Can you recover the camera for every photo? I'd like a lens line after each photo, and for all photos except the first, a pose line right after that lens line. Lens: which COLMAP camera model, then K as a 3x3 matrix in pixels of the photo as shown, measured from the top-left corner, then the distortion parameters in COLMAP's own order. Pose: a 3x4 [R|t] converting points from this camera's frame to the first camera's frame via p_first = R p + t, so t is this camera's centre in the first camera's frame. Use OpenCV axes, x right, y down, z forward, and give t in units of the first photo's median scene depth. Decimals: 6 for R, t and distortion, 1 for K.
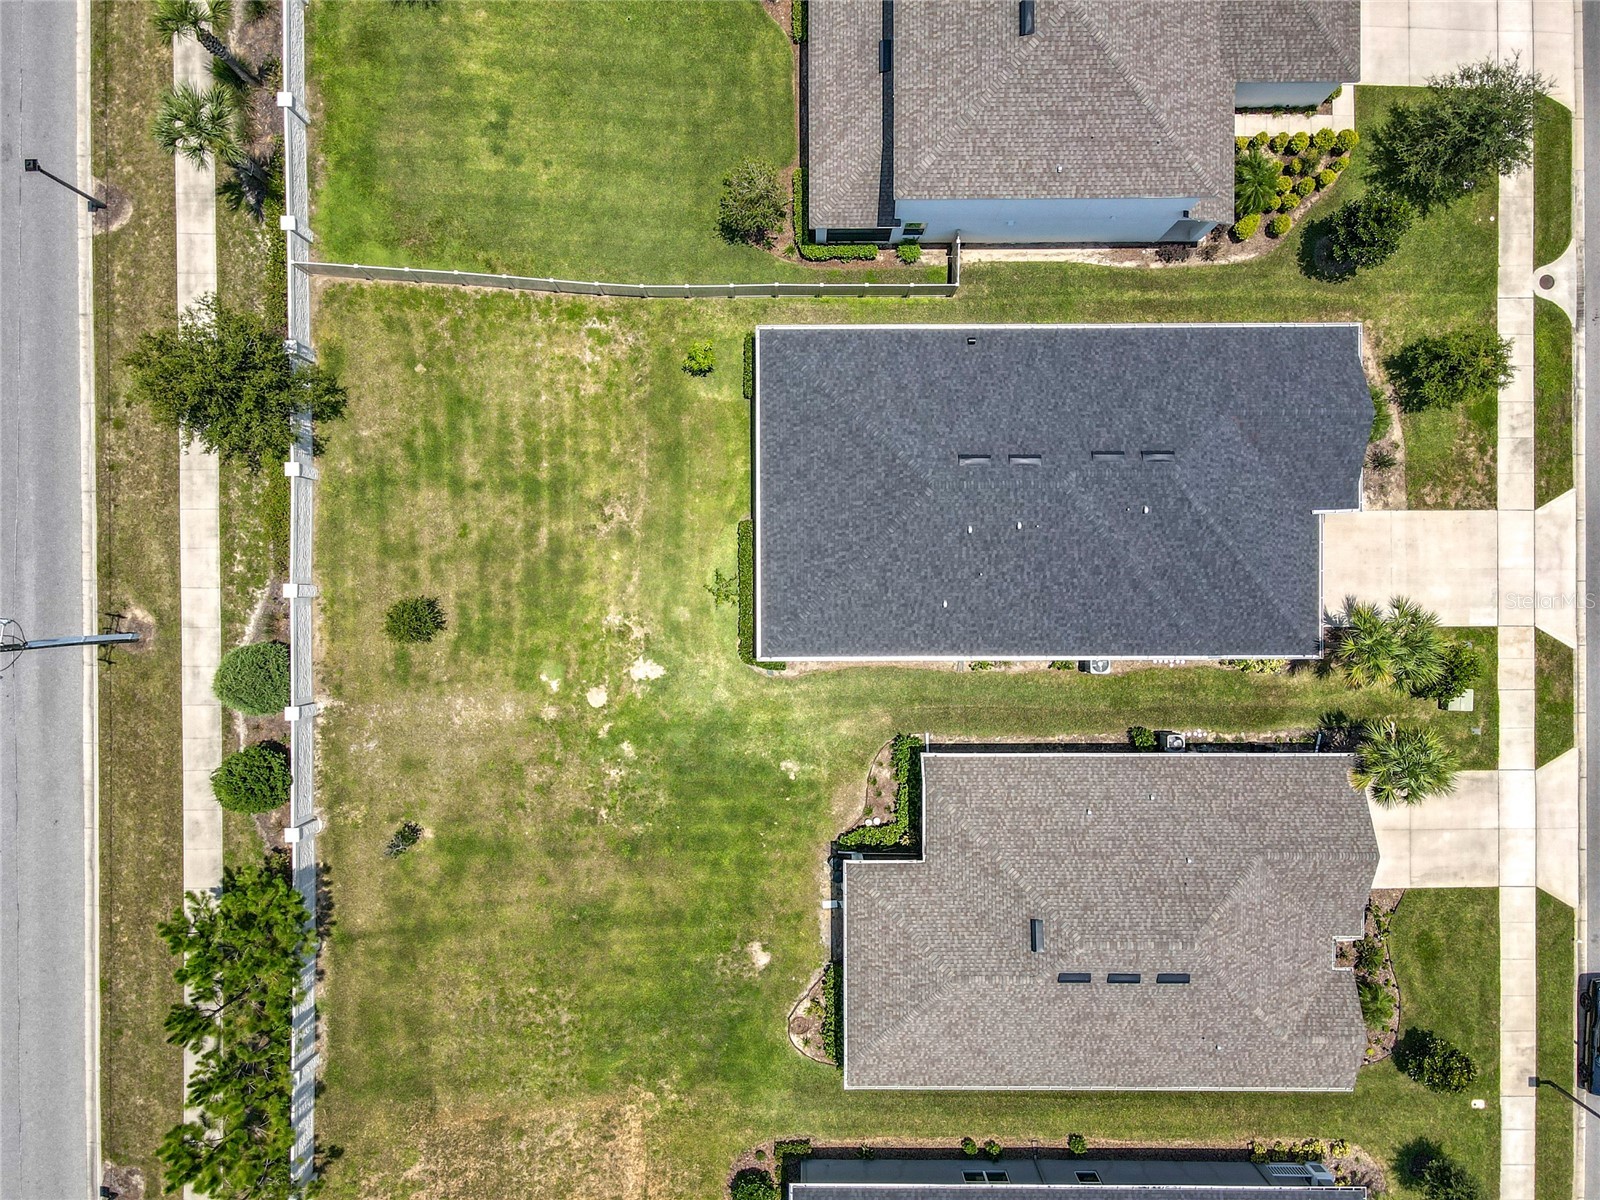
lens RADIAL K [[1190.5, 0, 788.7], [0, 1190.5, 597.5], [0, 0, 1]] dist [-0.010152, 0.041845]
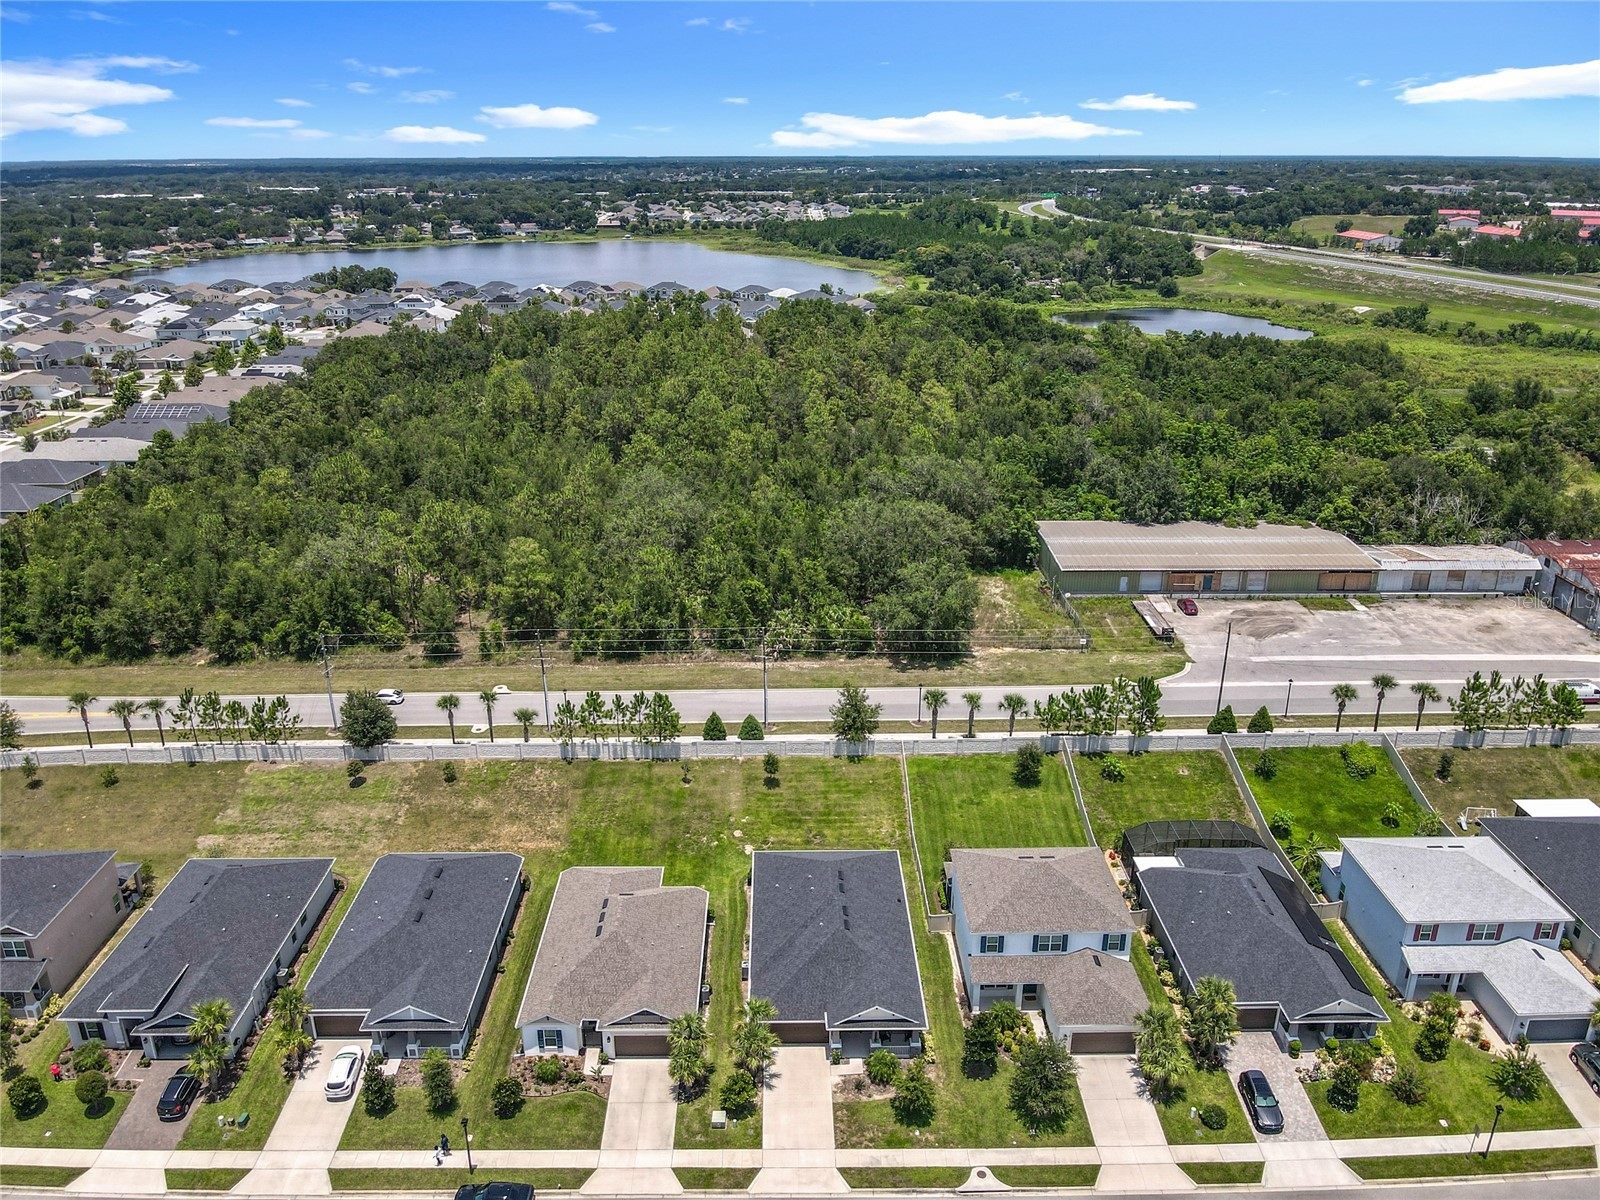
lens RADIAL K [[1190.5, 0, 788.7], [0, 1190.5, 597.5], [0, 0, 1]] dist [-0.010152, 0.041845]
pose [[0.004601, 0.369869, -0.929072, 1.813179], [-0.999989, 0.002257, -0.004053, -0.006434], [0.000598, 0.929081, 0.369876, -0.285316]]
